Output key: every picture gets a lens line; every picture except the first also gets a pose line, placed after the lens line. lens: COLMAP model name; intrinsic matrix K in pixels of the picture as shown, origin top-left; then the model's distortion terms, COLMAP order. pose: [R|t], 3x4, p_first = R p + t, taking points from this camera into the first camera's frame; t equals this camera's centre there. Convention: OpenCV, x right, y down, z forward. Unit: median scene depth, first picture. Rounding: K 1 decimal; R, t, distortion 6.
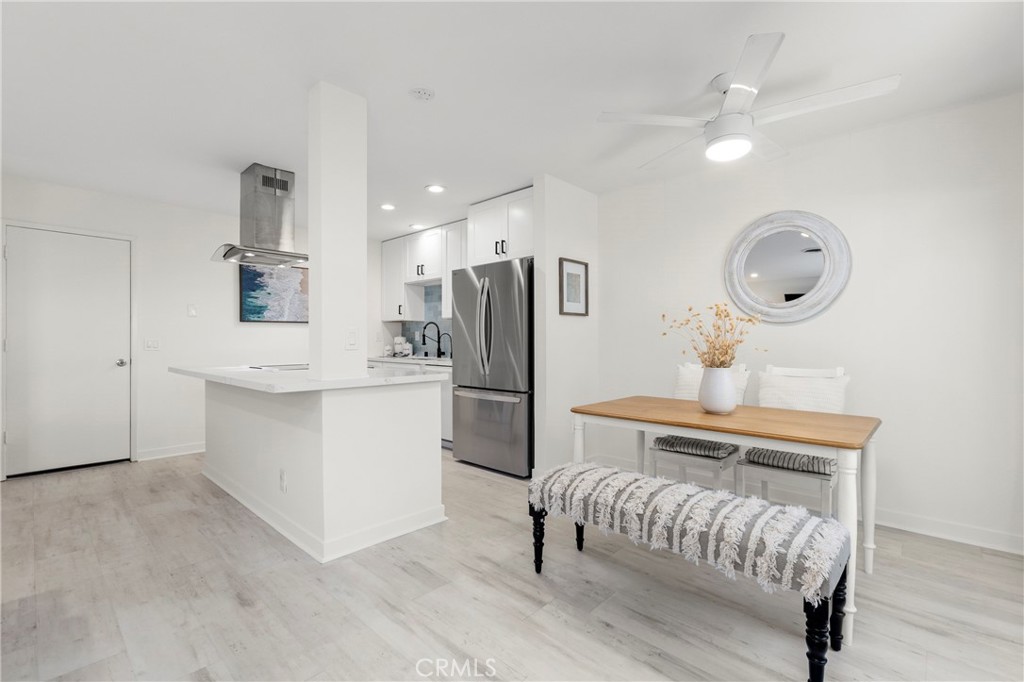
lens RADIAL K [[459.6, 0, 509.8], [0, 459.6, 341.6], [0, 0, 1]] dist [-0.015771, 0.006185]
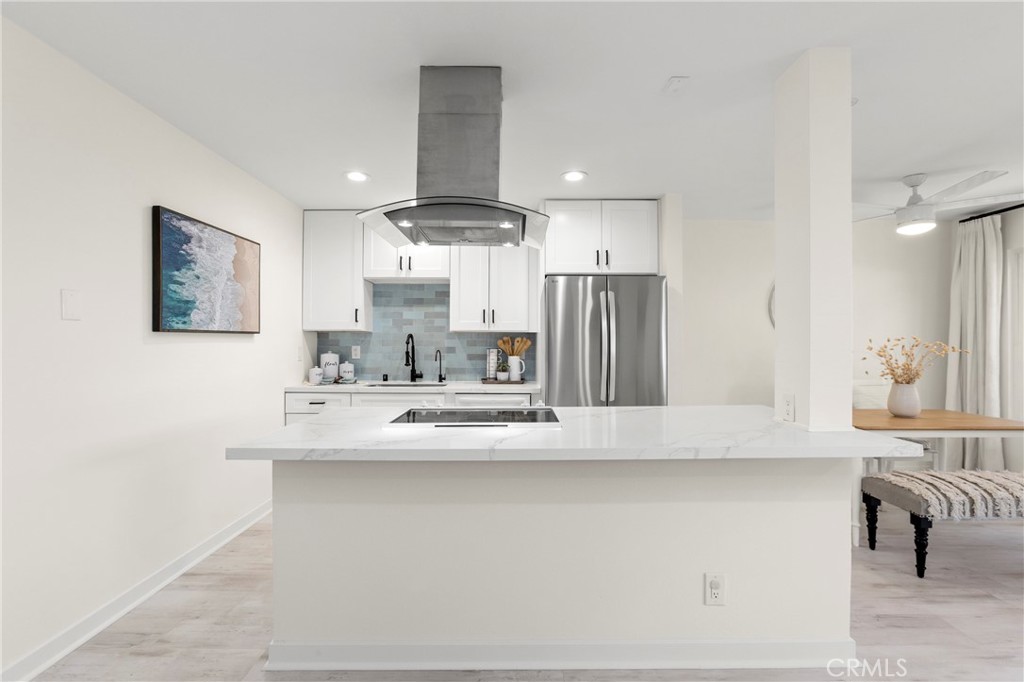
lens RADIAL K [[459.9, 0, 508.4], [0, 459.9, 338.7], [0, 0, 1]] dist [-0.019088, 0.004991]
pose [[0.723002, 0.008140, 0.690798, -0.777098], [0.001072, 0.999916, -0.012905, -0.035570], [-0.690846, 0.010071, 0.722932, 0.480969]]
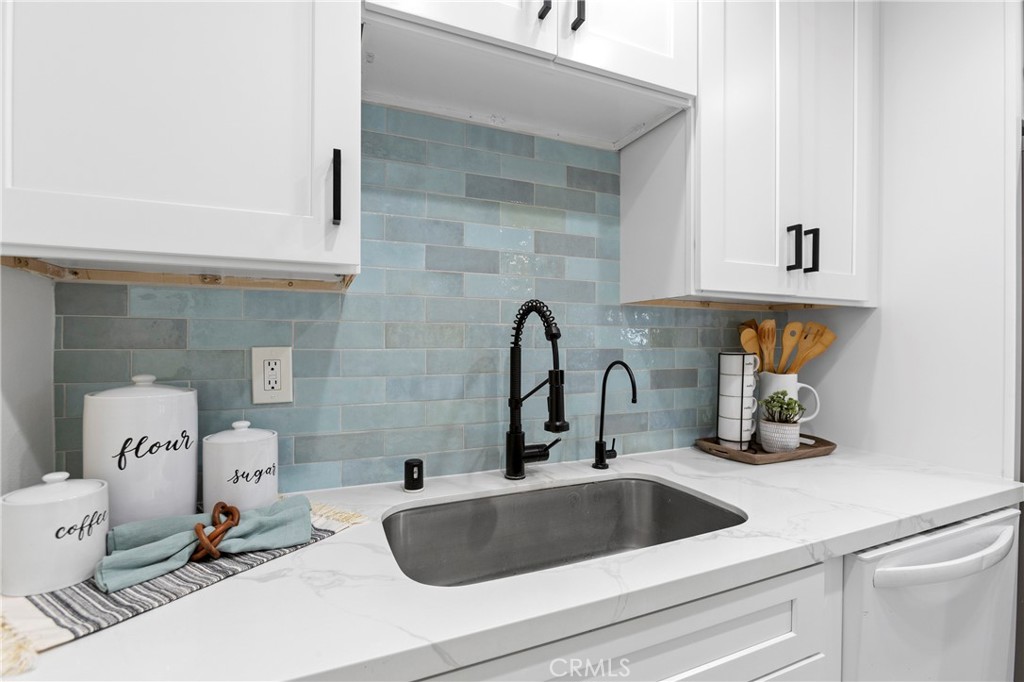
lens RADIAL K [[459.9, 0, 518.6], [0, 459.9, 342.6], [0, 0, 1]] dist [-0.019088, 0.004991]
pose [[0.385409, -0.000842, 0.922745, -0.476811], [0.001611, 0.999999, 0.000240, -0.035393], [-0.922744, 0.001394, 0.385410, 1.271420]]
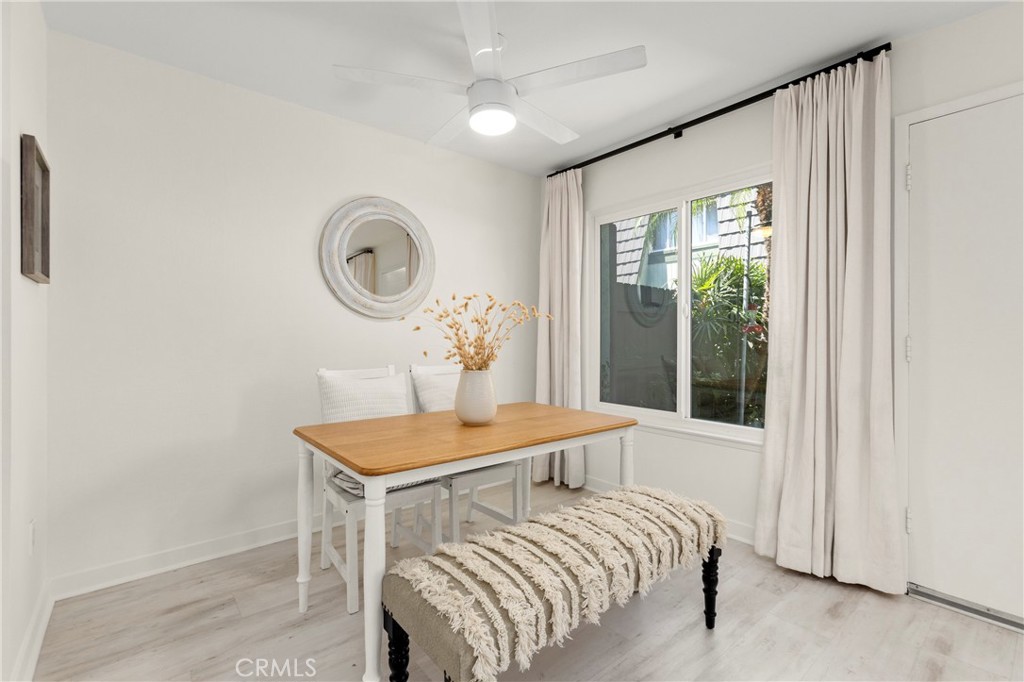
lens RADIAL K [[459.6, 0, 513.4], [0, 459.6, 331.8], [0, 0, 1]] dist [-0.015771, 0.006185]
pose [[0.110981, 0.012775, 0.993740, -0.223741], [0.001244, 0.999915, -0.012993, -0.001299], [-0.993822, 0.002678, 0.110956, 0.482505]]
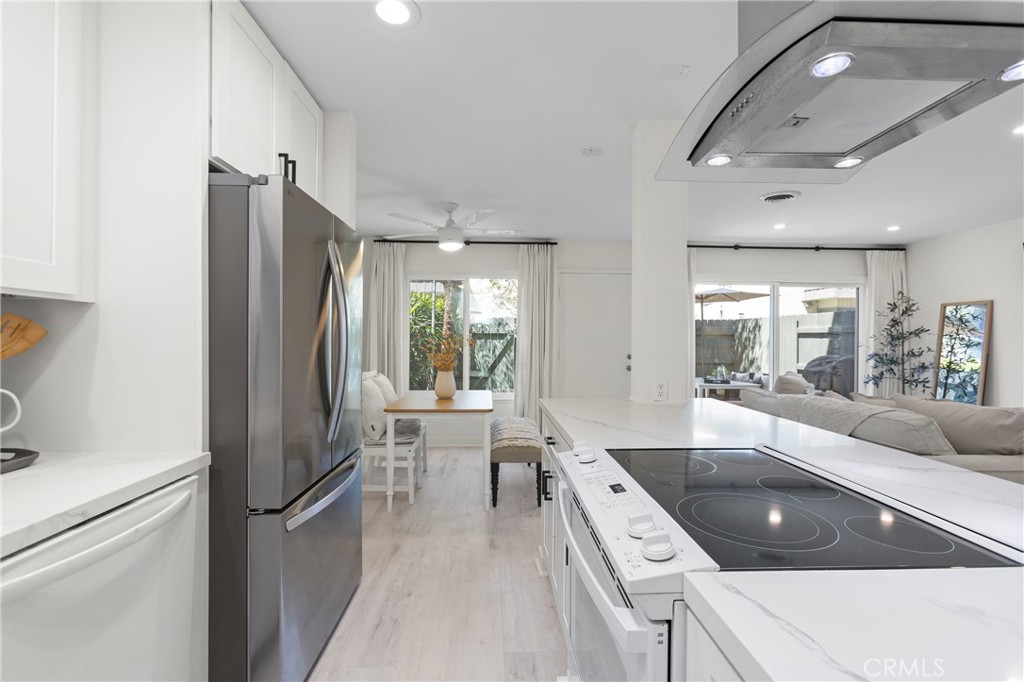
lens RADIAL K [[459.9, 0, 491.6], [0, 459.9, 338.6], [0, 0, 1]] dist [-0.019088, 0.004991]
pose [[-0.720567, -0.001729, 0.693383, -0.500622], [-0.001422, 0.999998, 0.001016, -0.035616], [-0.693384, -0.000254, -0.720568, 1.186900]]
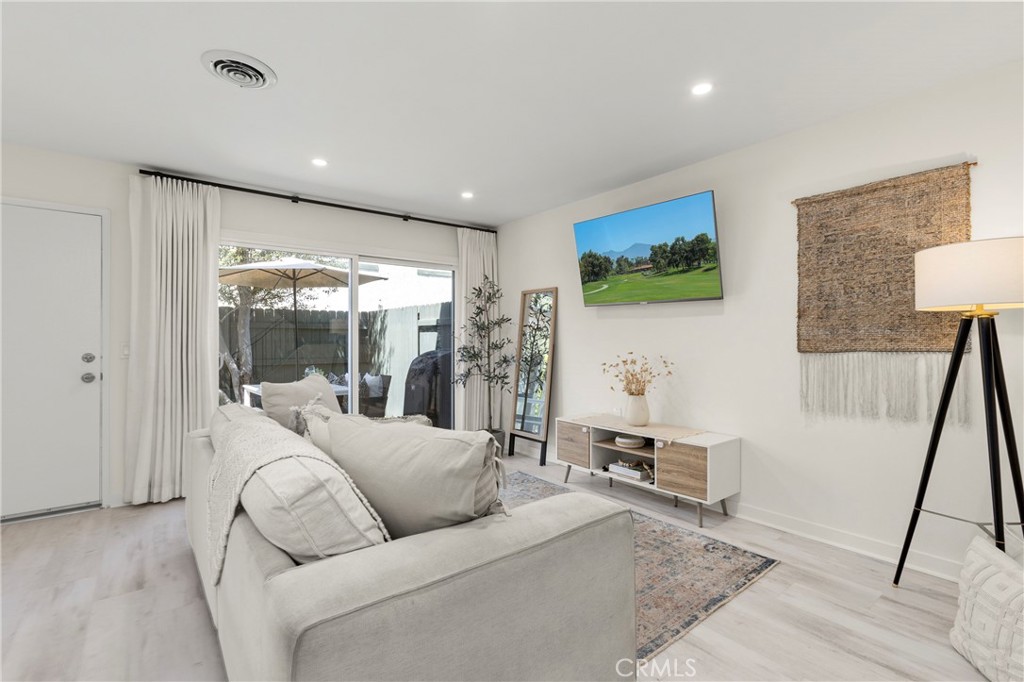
lens RADIAL K [[459.9, 0, 511.8], [0, 459.9, 336.5], [0, 0, 1]] dist [-0.019088, 0.004991]
pose [[-0.990859, 0.005503, 0.134789, -0.646332], [0.004823, 0.999974, -0.005367, -0.013140], [-0.134816, -0.004667, -0.990860, 0.637086]]
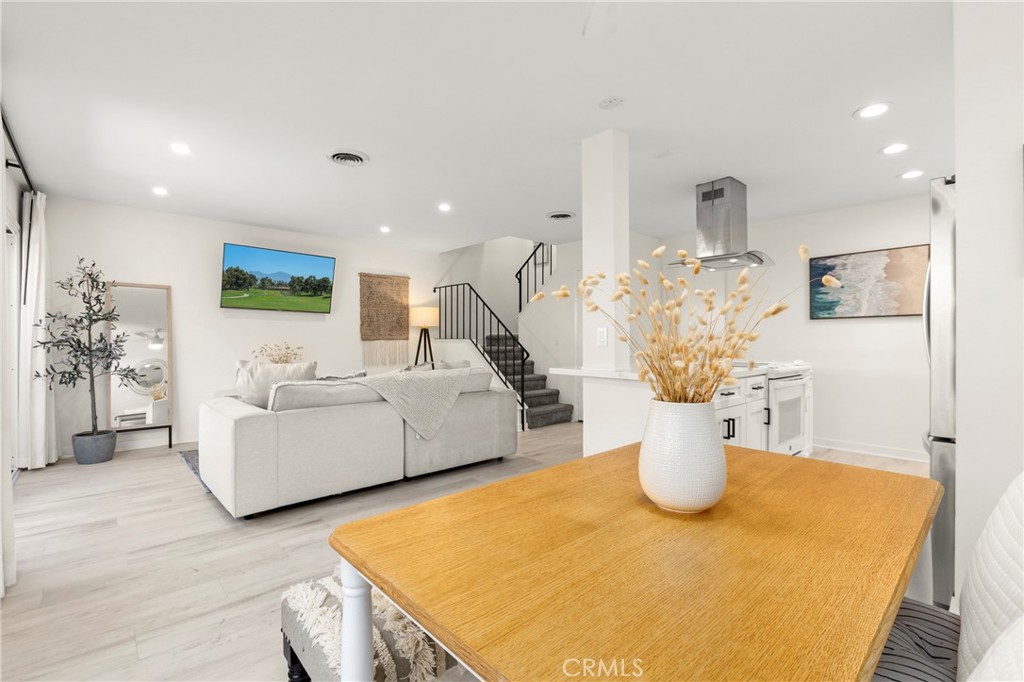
lens RADIAL K [[459.9, 0, 505.9], [0, 459.9, 337.5], [0, 0, 1]] dist [-0.019088, 0.004991]
pose [[-0.074016, -0.003506, -0.997251, 0.522150], [-0.003833, 0.999987, -0.003232, 0.000591], [0.997250, 0.003584, -0.074028, 0.501698]]
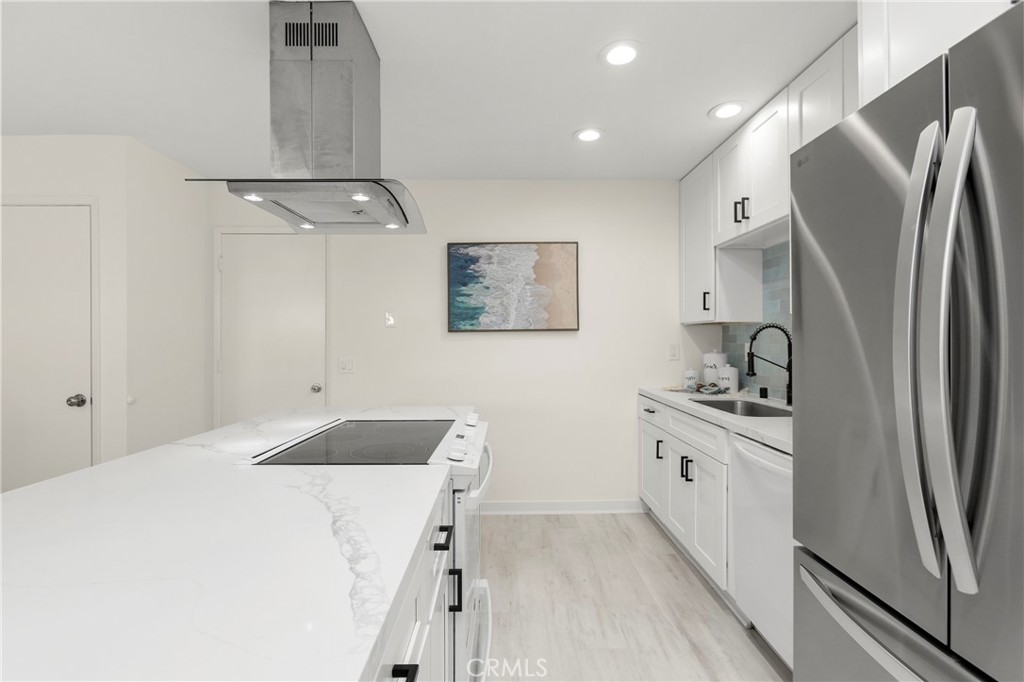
lens RADIAL K [[459.9, 0, 515.4], [0, 459.9, 337.2], [0, 0, 1]] dist [-0.019088, 0.004991]
pose [[0.709839, -0.004871, -0.704347, -0.047484], [0.001982, 0.999986, -0.004918, -0.038928], [0.704361, 0.002095, 0.709839, 0.700916]]
